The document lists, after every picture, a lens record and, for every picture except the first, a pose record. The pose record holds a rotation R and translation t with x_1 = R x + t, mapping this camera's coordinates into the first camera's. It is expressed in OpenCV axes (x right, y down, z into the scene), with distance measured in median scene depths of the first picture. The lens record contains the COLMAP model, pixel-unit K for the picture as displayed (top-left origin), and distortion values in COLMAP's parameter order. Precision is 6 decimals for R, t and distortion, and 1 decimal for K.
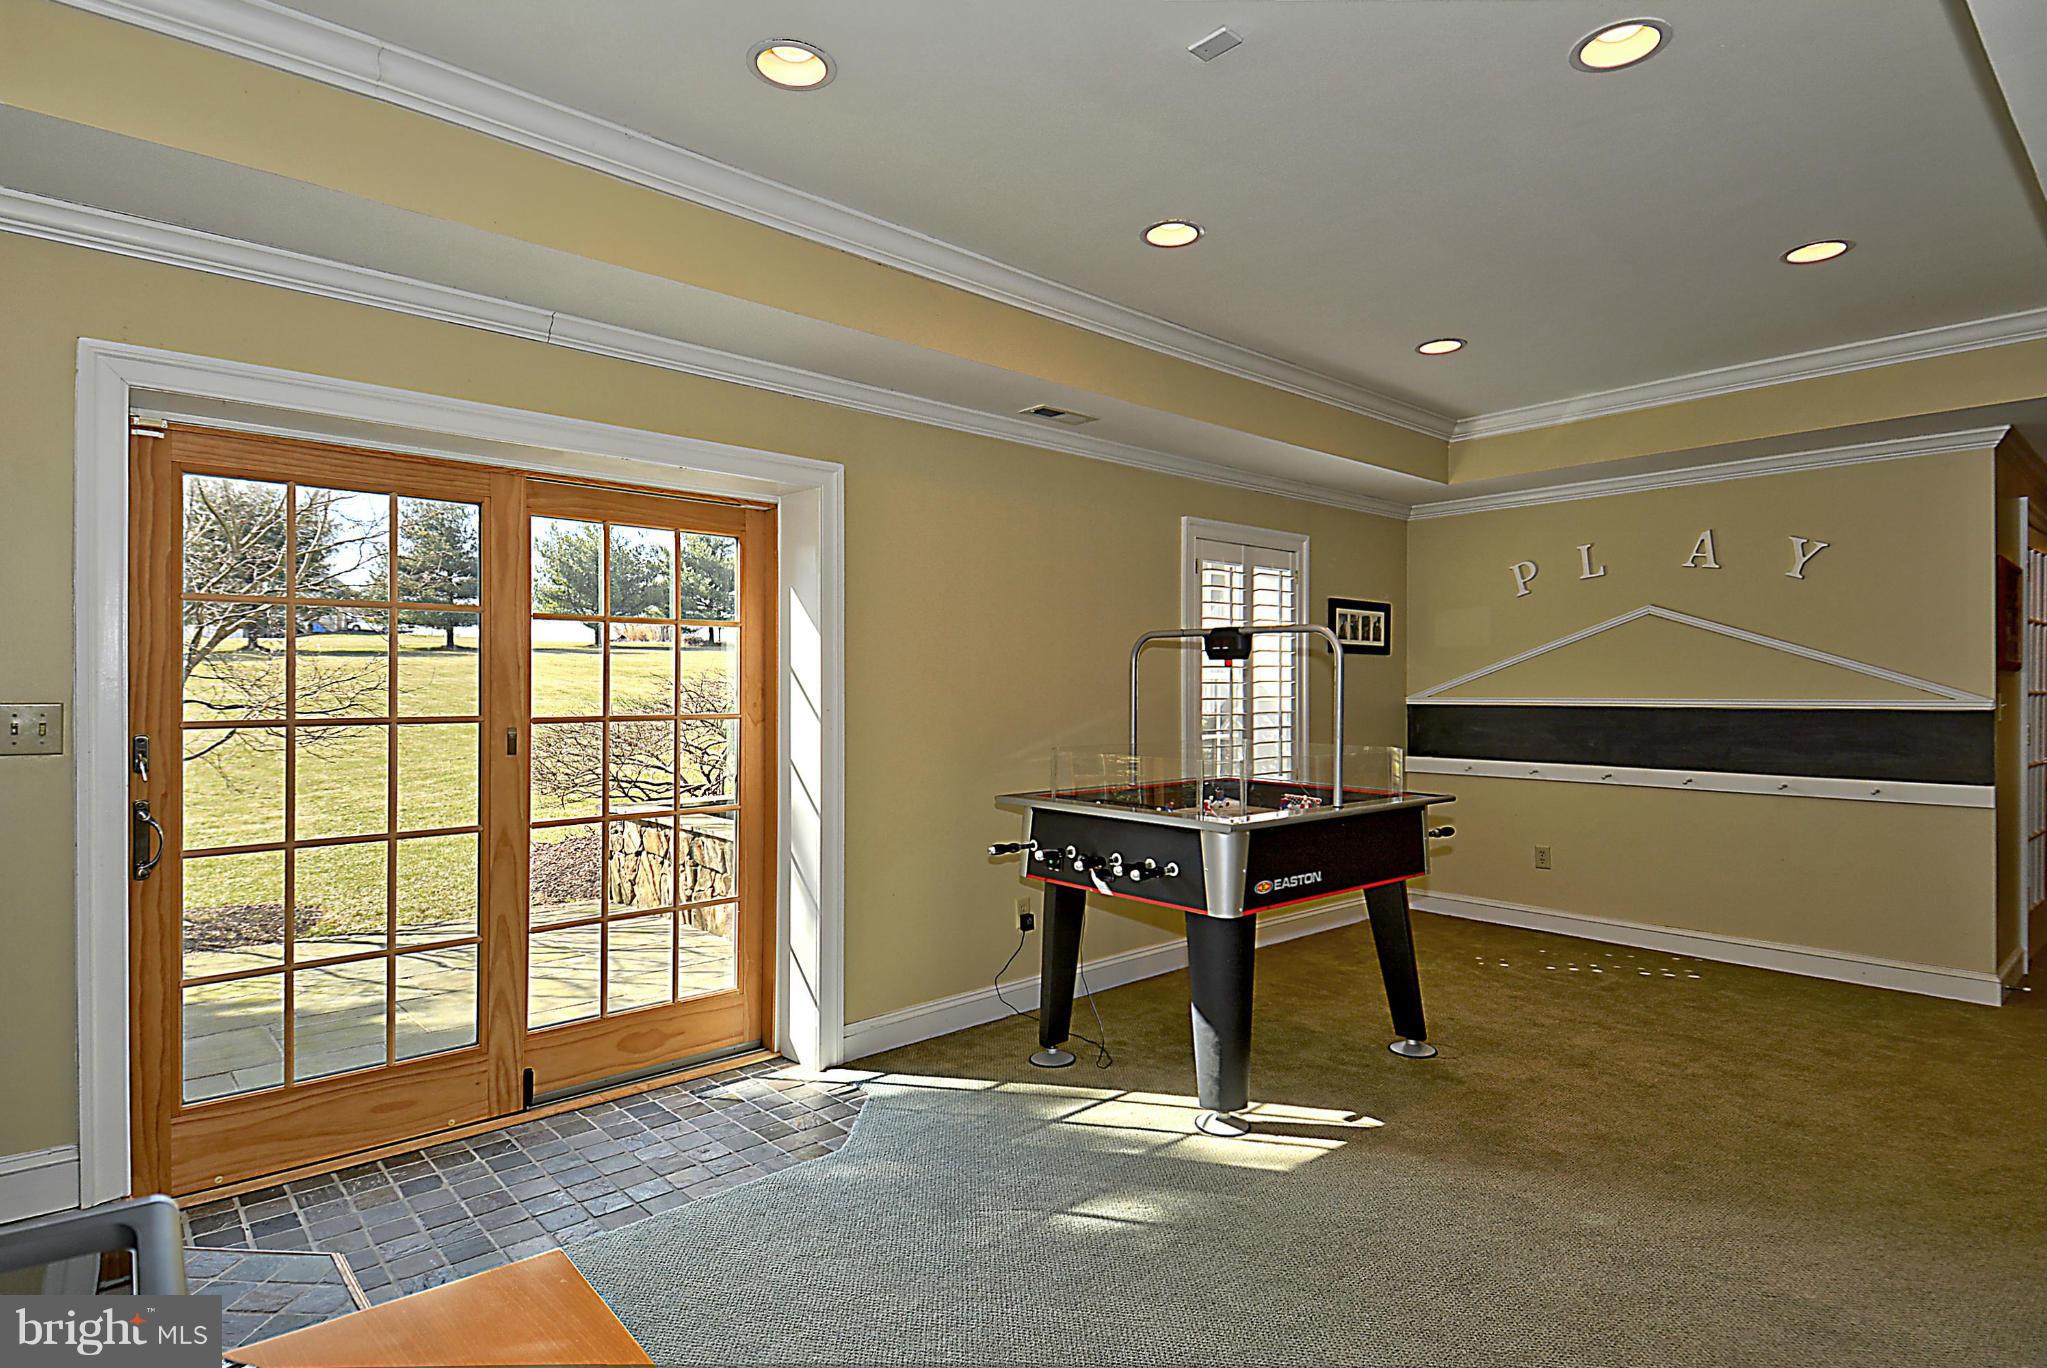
lens RADIAL K [[1076.0, 0, 1028.7], [0, 1076.0, 688.1], [0, 0, 1]] dist [-0.002931, -0.000721]
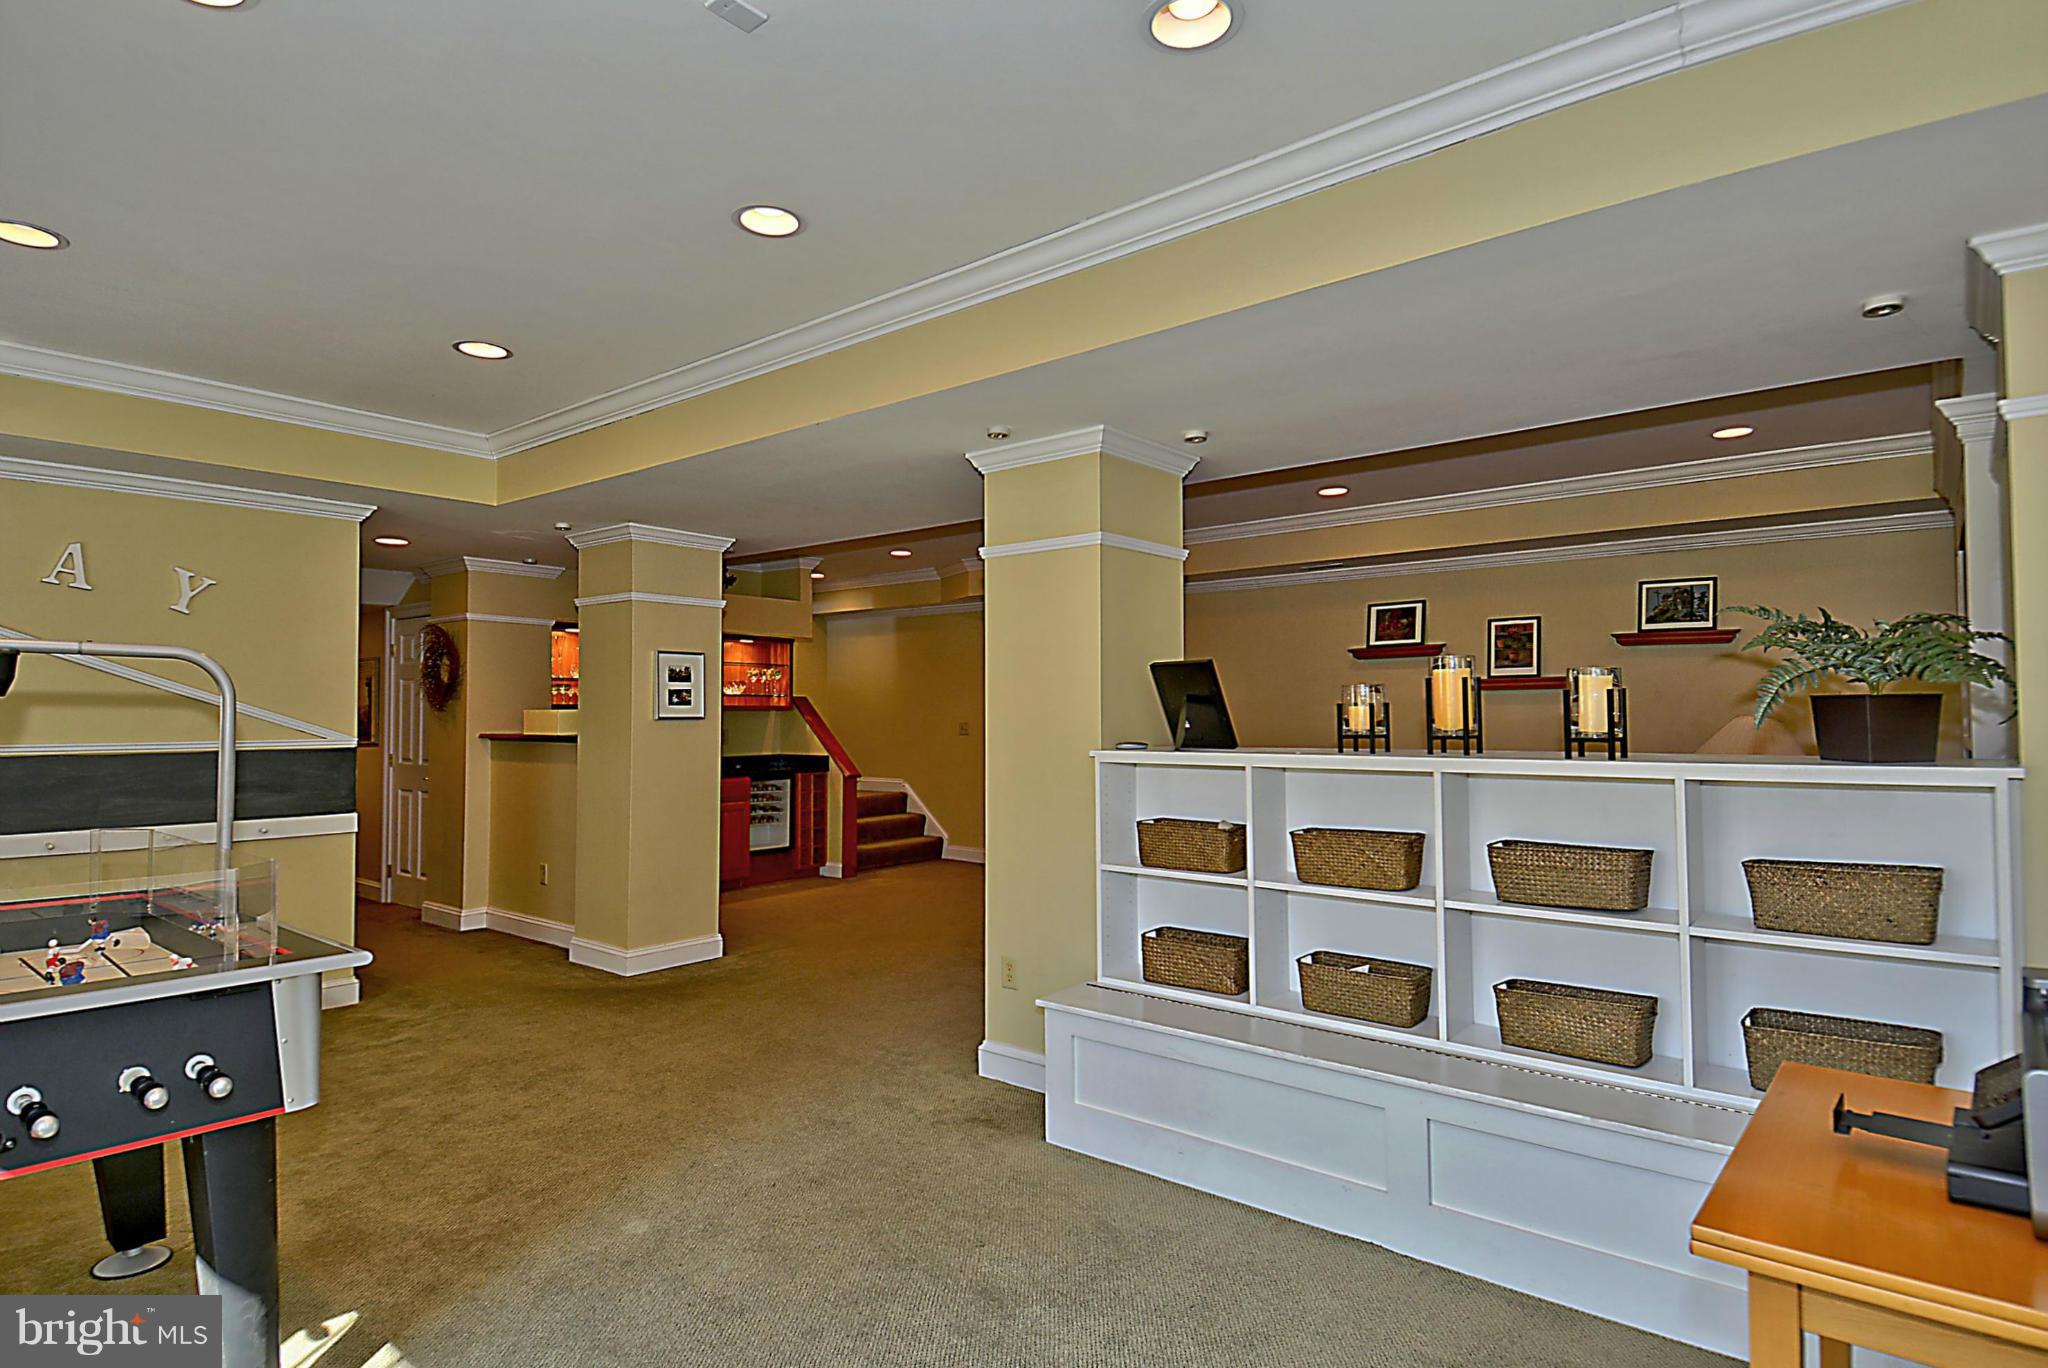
lens RADIAL K [[1076.5, 0, 1028.6], [0, 1076.5, 682.4], [0, 0, 1]] dist [-0.002931, -0.000721]
pose [[-0.166656, 0.033596, 0.985443, -0.370829], [0.003613, 0.999433, -0.033462, -0.008228], [-0.986008, -0.002016, -0.166683, 0.478099]]
